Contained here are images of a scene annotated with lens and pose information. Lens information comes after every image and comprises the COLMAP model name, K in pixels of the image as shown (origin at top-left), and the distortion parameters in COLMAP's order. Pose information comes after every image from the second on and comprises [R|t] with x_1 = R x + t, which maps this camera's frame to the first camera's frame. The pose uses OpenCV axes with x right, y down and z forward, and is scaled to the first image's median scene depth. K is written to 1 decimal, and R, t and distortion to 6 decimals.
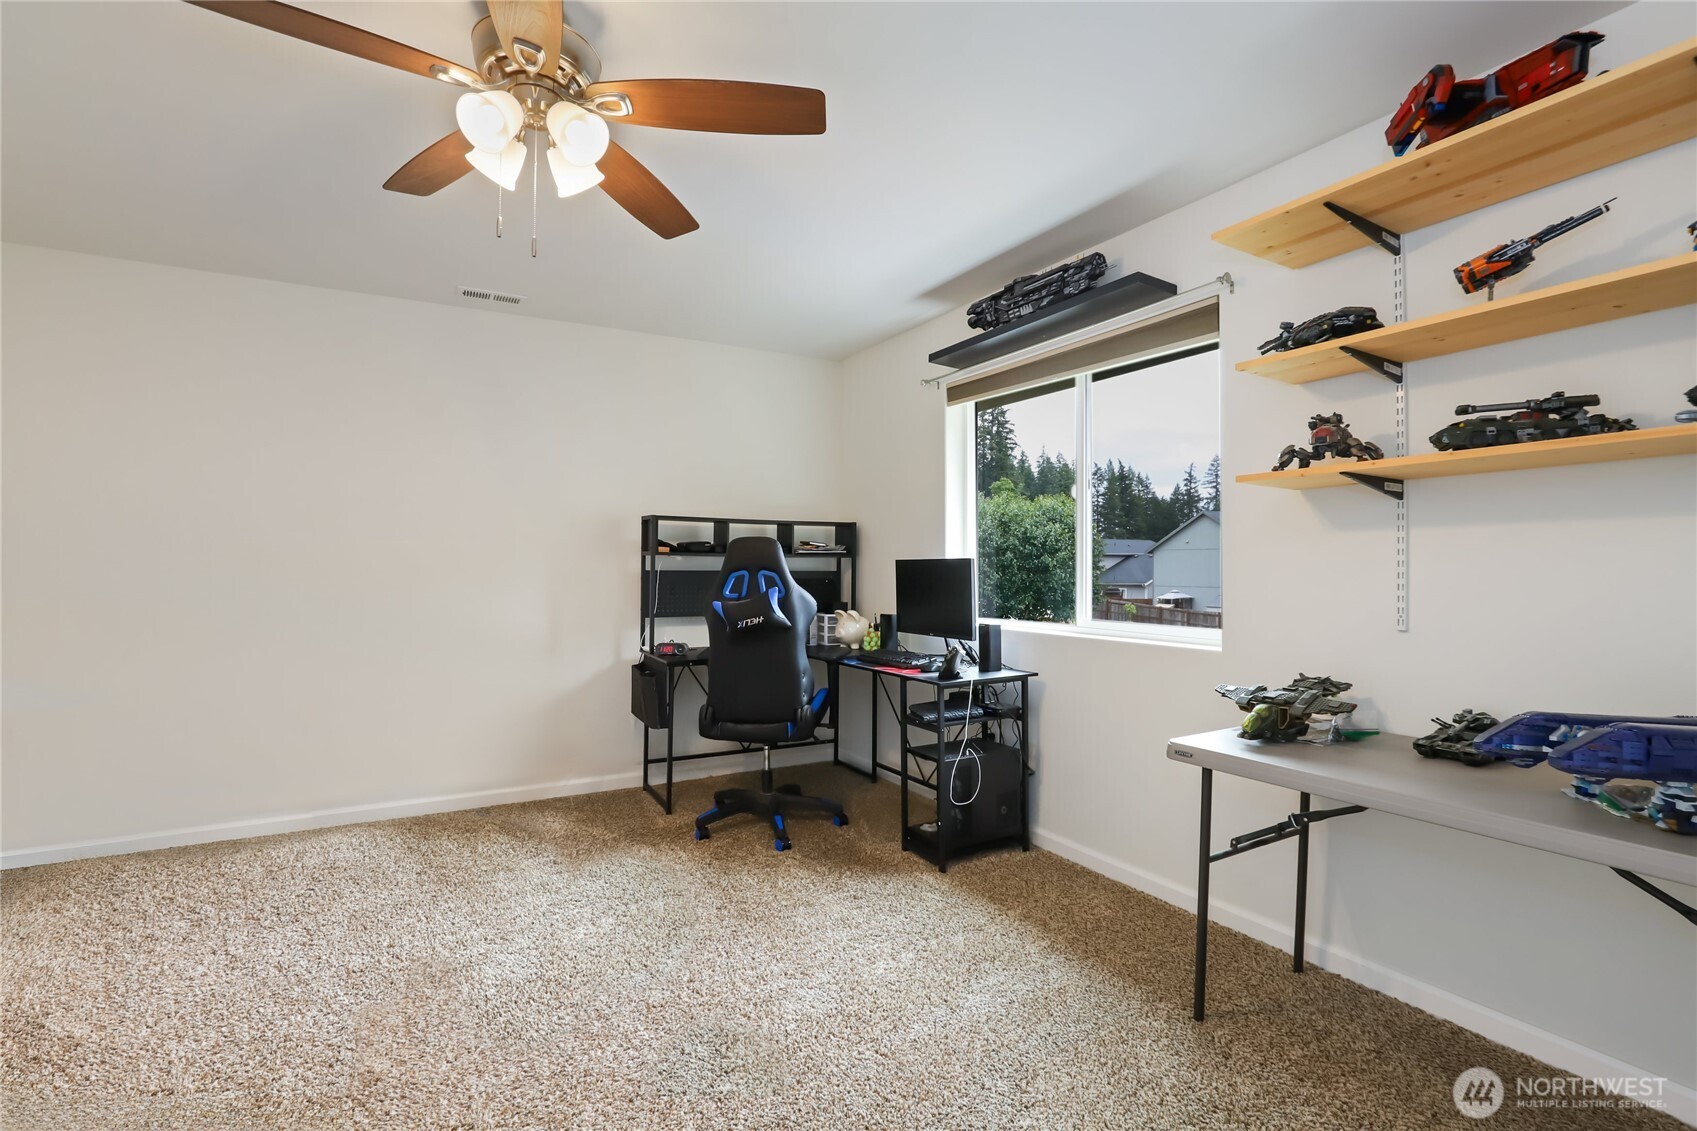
lens RADIAL K [[780.1, 0, 853.2], [0, 780.1, 571.2], [0, 0, 1]] dist [-0.017512, 0.000184]
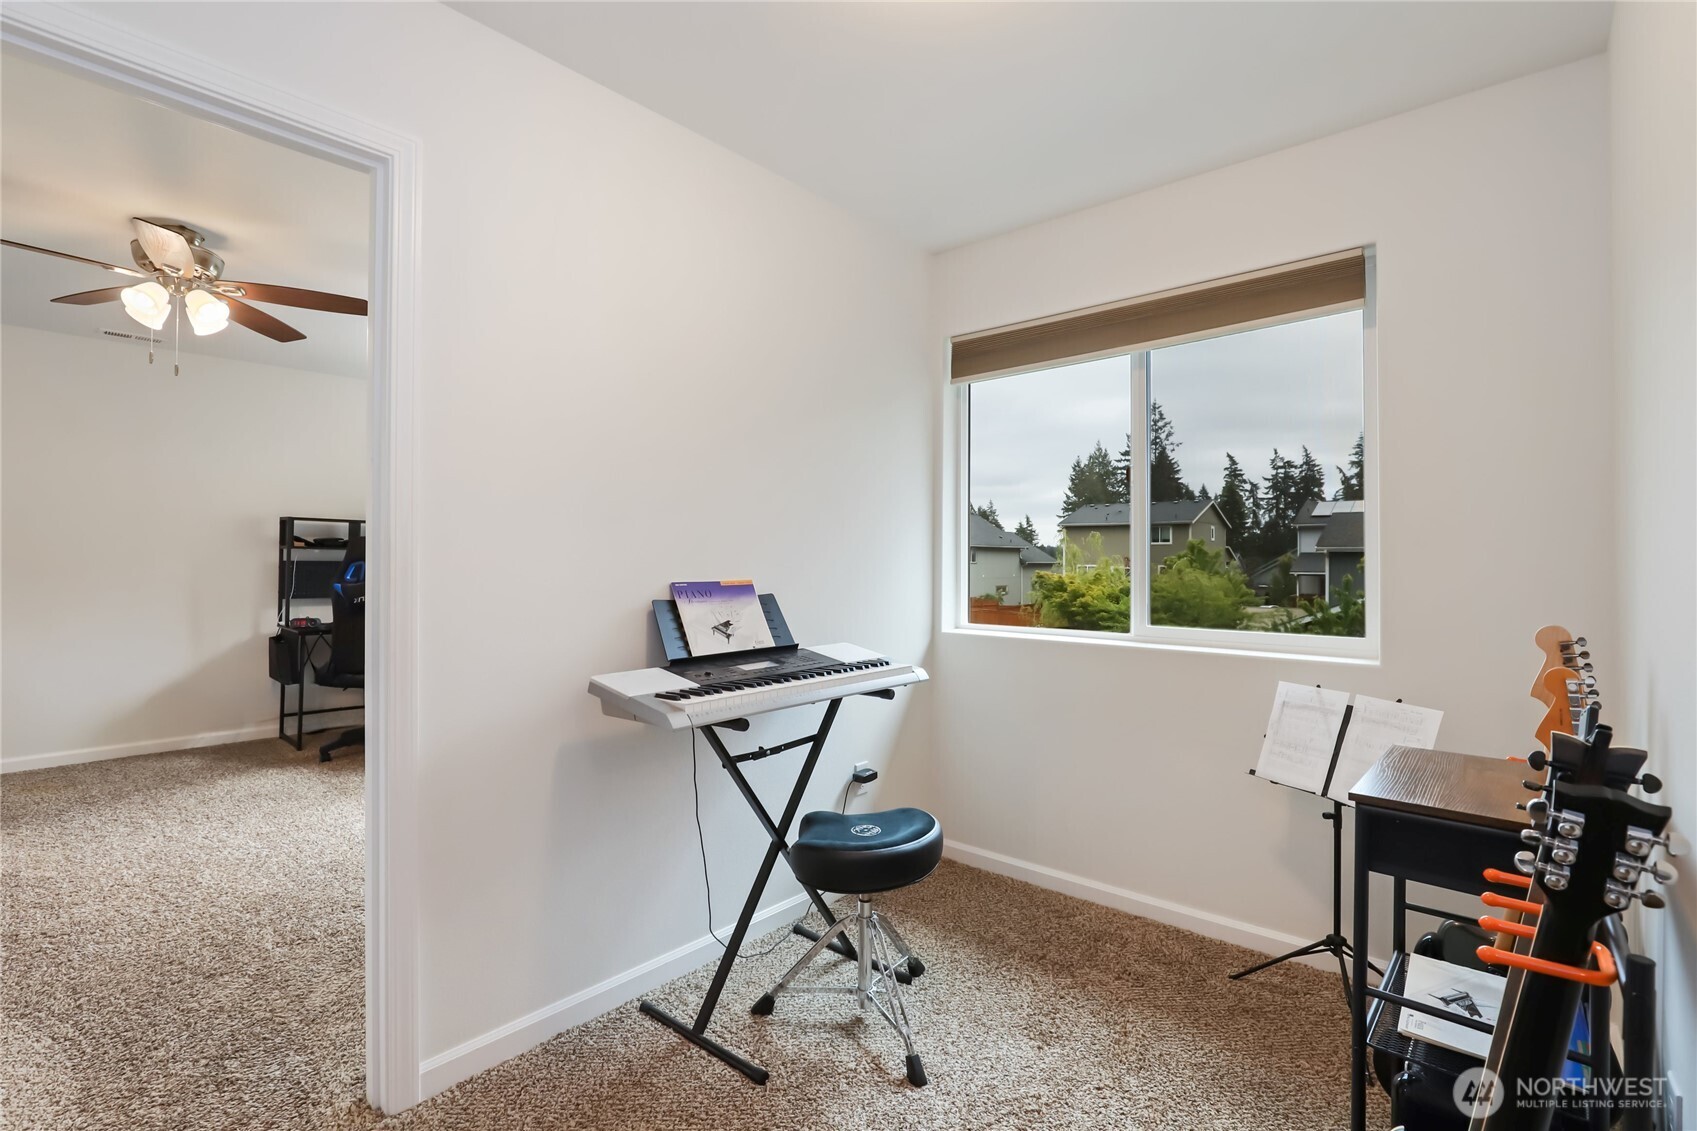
lens RADIAL K [[795.6, 0, 844.4], [0, 795.6, 555.6], [0, 0, 1]] dist [-0.001979, 0.000296]
pose [[0.951766, 0.004658, 0.306788, 0.198768], [-0.002111, 0.999961, -0.008633, -0.000130], [-0.306816, 0.007569, 0.951739, -0.485625]]
